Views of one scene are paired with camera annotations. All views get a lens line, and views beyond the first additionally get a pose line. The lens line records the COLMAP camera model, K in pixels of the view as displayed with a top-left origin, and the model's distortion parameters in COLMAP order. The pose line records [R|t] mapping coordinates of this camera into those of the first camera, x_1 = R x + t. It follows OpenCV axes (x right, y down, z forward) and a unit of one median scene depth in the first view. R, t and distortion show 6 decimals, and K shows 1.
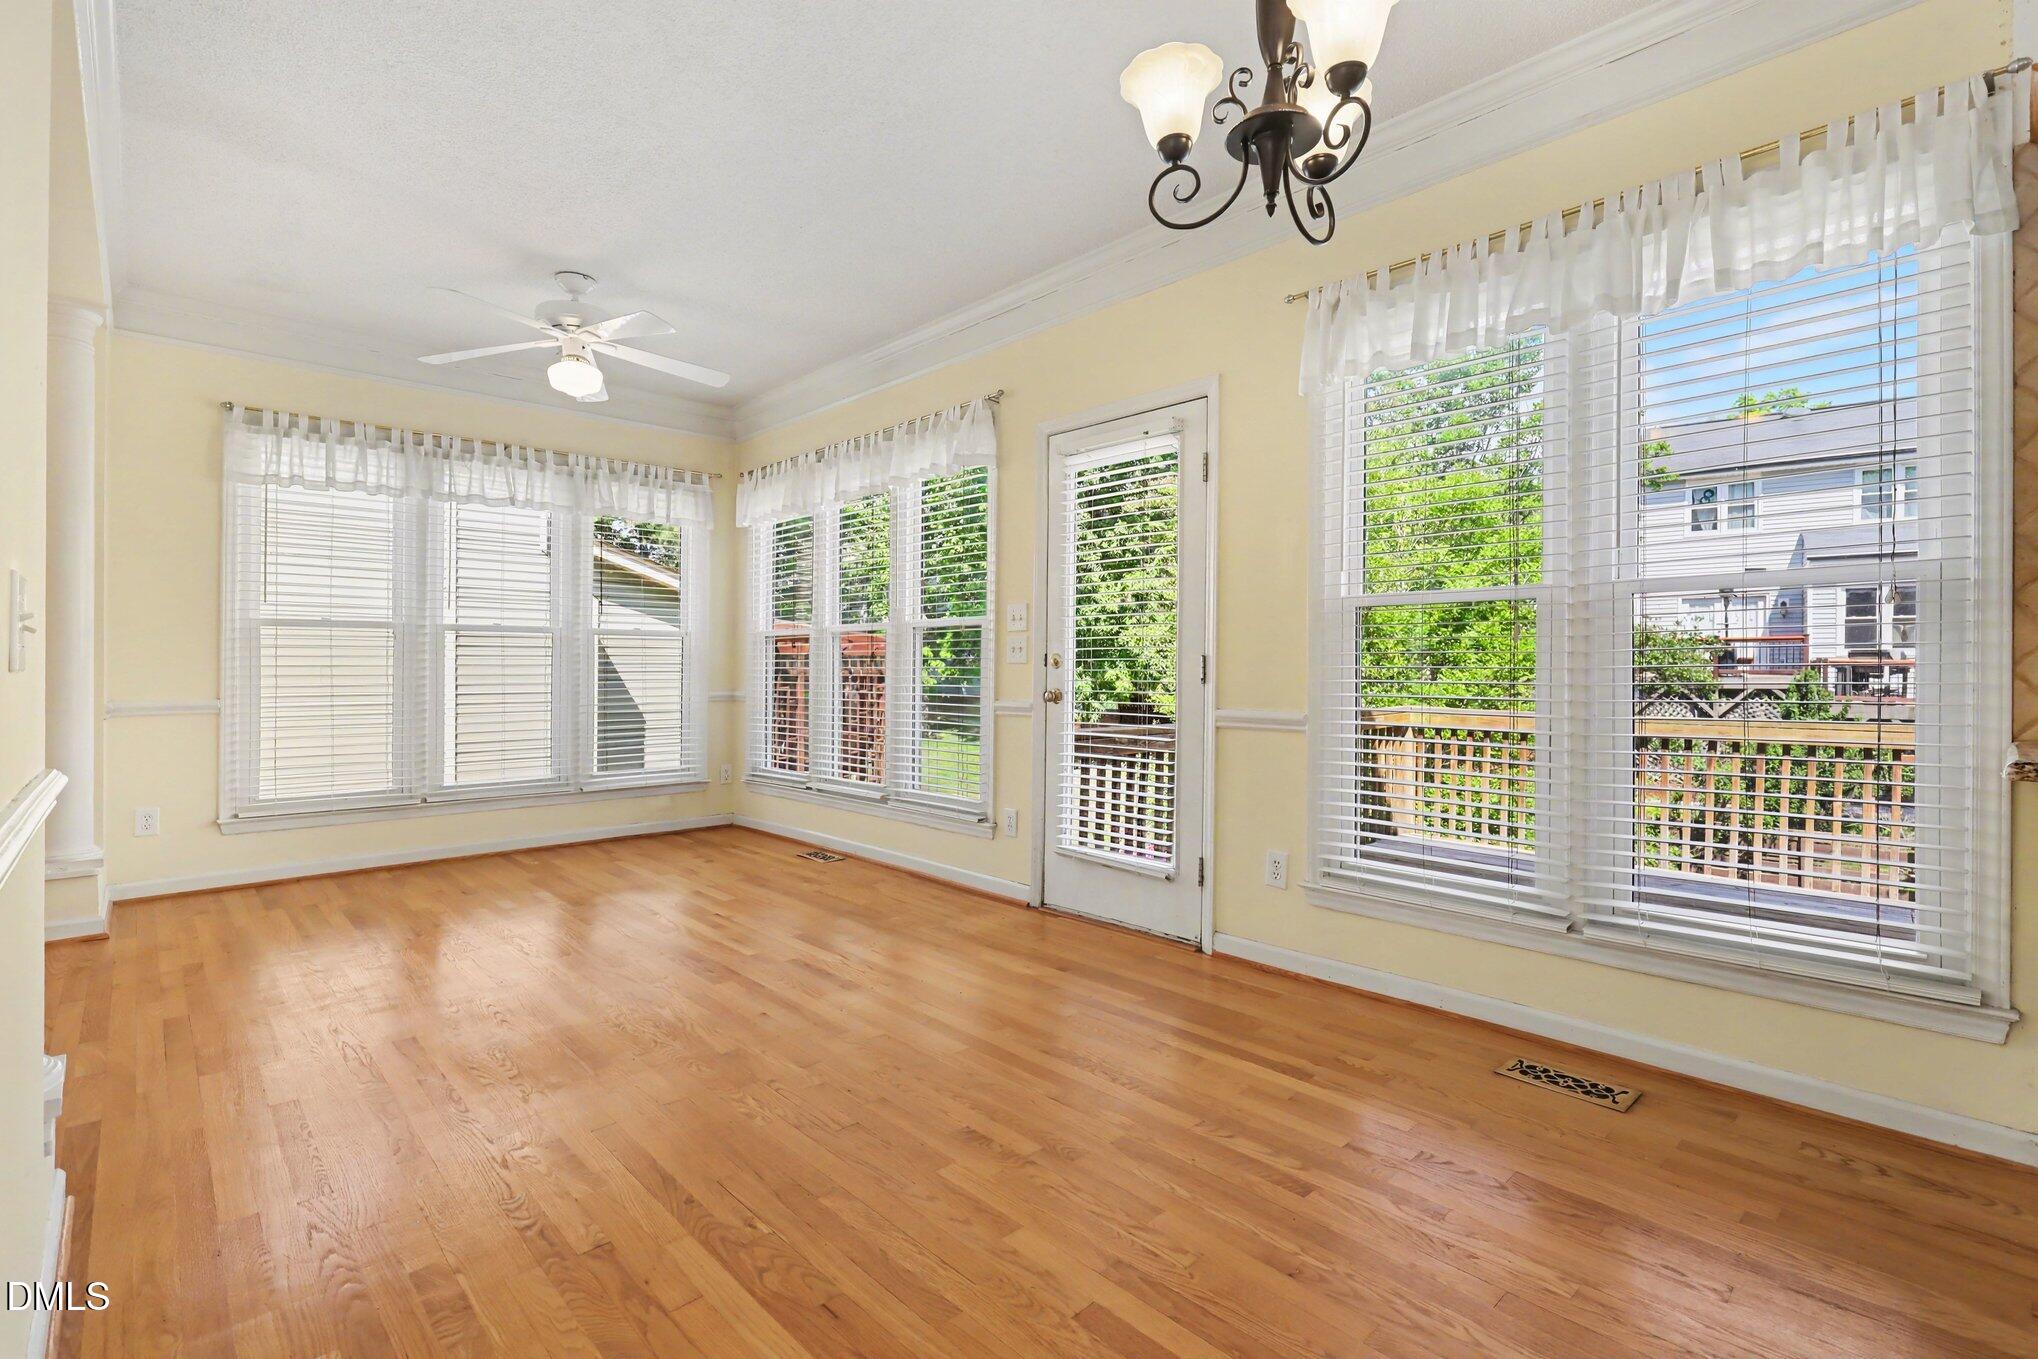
lens RADIAL K [[926.3, 0, 1024.7], [0, 926.3, 672.5], [0, 0, 1]] dist [0.000106, 0.000870]
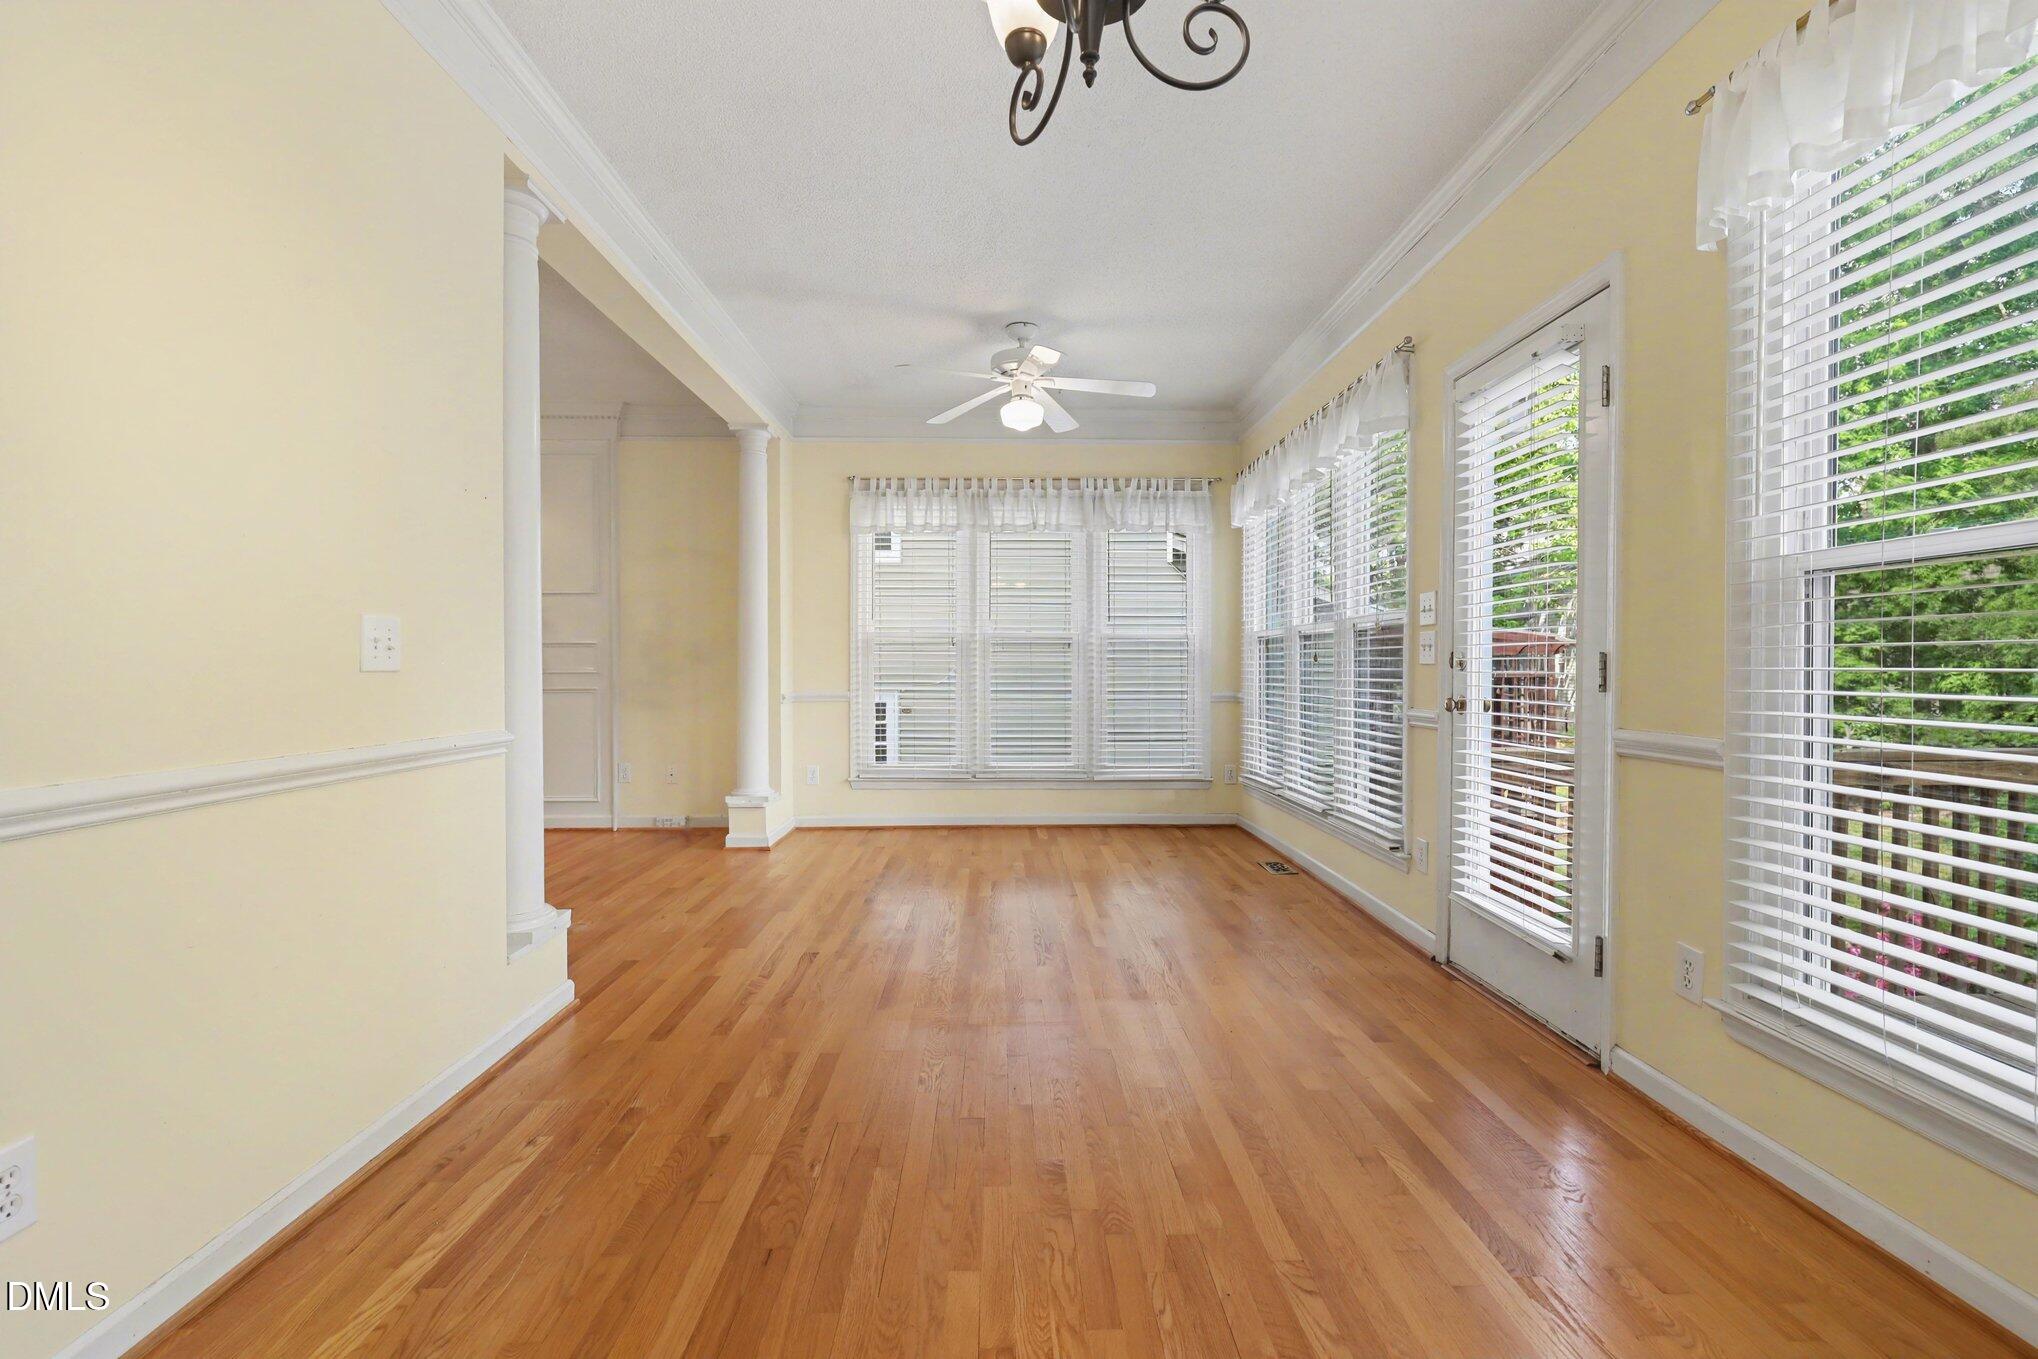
lens RADIAL K [[934.9, 0, 1034.8], [0, 934.9, 679.8], [0, 0, 1]] dist [-0.000559, -0.000064]
pose [[0.745918, 0.008695, -0.665981, 0.276514], [-0.003704, 0.999953, 0.008907, -0.001936], [0.666028, -0.004177, 0.745915, 0.141471]]
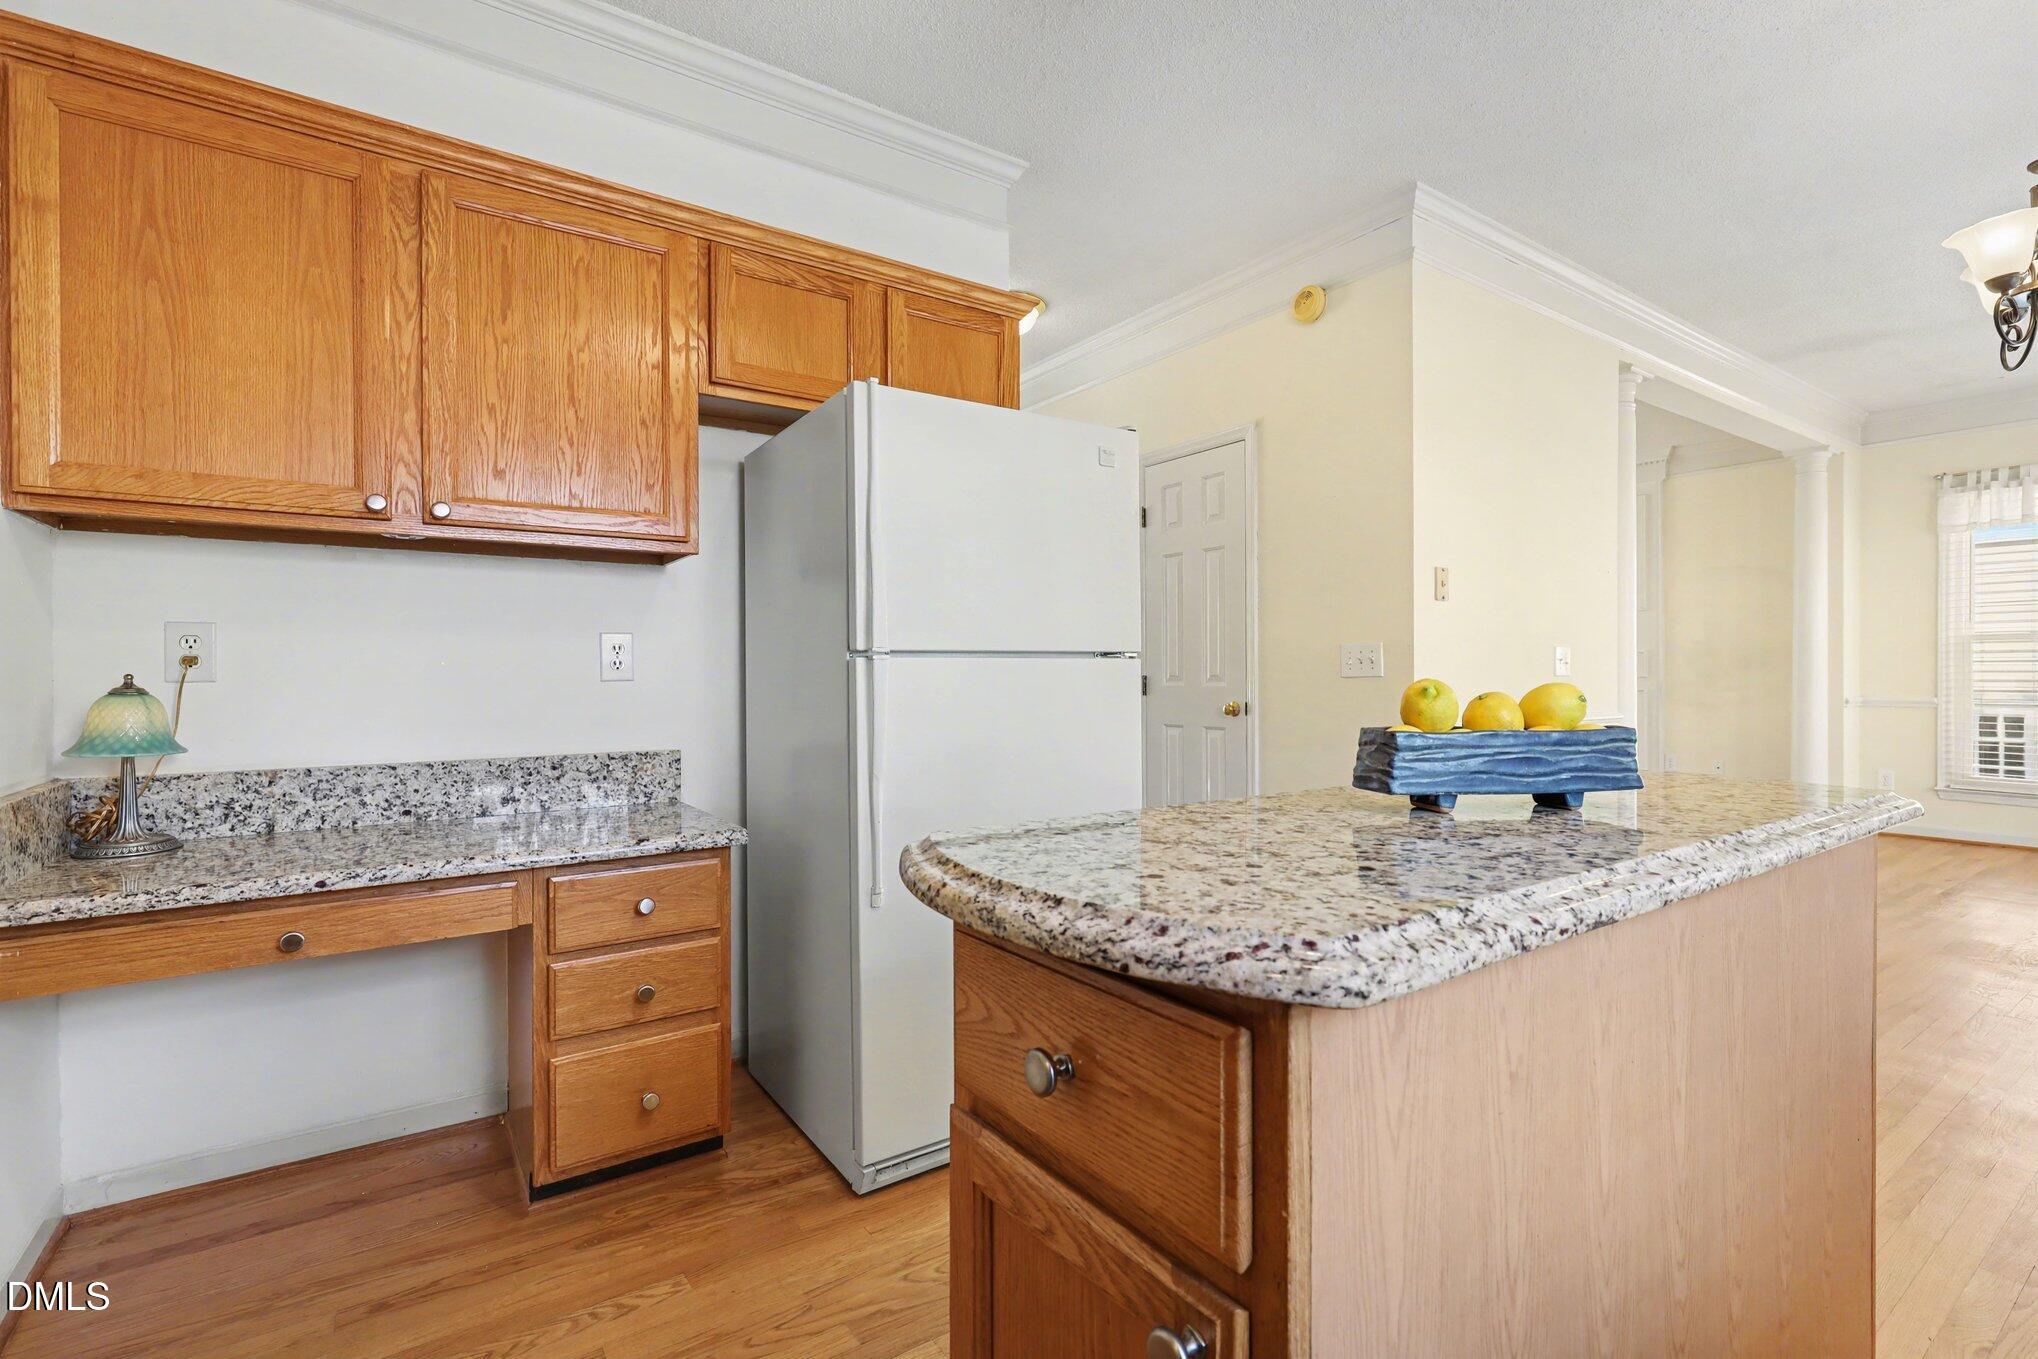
lens RADIAL K [[912.8, 0, 1019.0], [0, 912.8, 679.5], [0, 0, 1]] dist [0.000236, -0.000099]
pose [[-0.162375, 0.003932, -0.986721, 0.659123], [-0.001541, 0.999990, 0.004239, 0.000023], [0.986728, 0.002209, -0.162367, -0.096117]]
